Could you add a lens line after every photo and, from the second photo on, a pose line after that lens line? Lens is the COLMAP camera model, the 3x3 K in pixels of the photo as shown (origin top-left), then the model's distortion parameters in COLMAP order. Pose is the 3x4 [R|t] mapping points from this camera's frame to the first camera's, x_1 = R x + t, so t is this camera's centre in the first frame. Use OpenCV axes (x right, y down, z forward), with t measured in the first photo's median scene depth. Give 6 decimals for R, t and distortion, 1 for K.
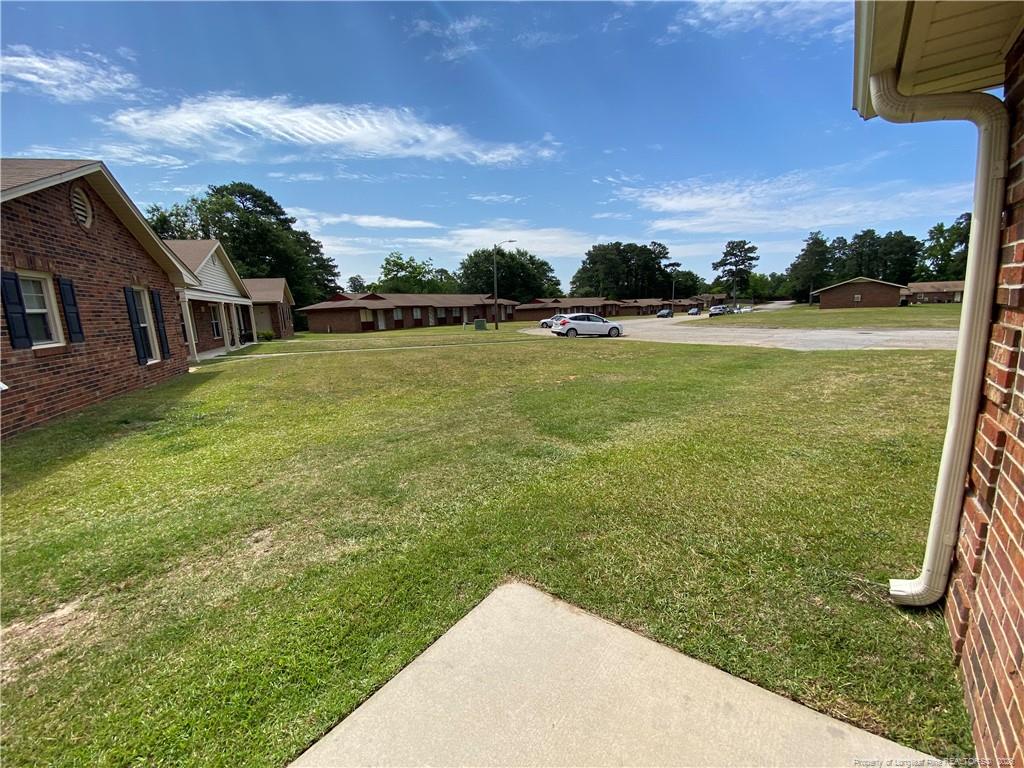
lens RADIAL K [[414.8, 0, 511.7], [0, 414.8, 380.8], [0, 0, 1]] dist [-0.017495, -0.002264]
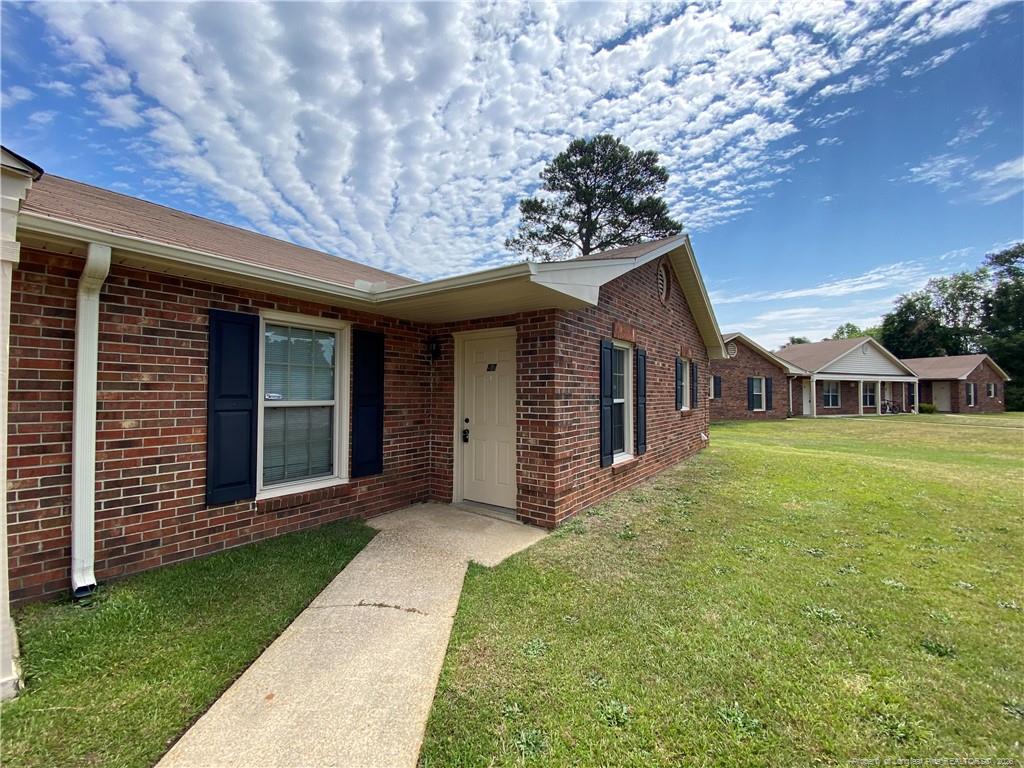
lens RADIAL K [[414.8, 0, 514.3], [0, 414.8, 388.4], [0, 0, 1]] dist [-0.017495, -0.002264]
pose [[0.061532, 0.034521, -0.997508, 0.562333], [-0.183857, 0.982692, 0.022667, 0.012498], [0.981025, 0.182004, 0.066813, -0.201103]]
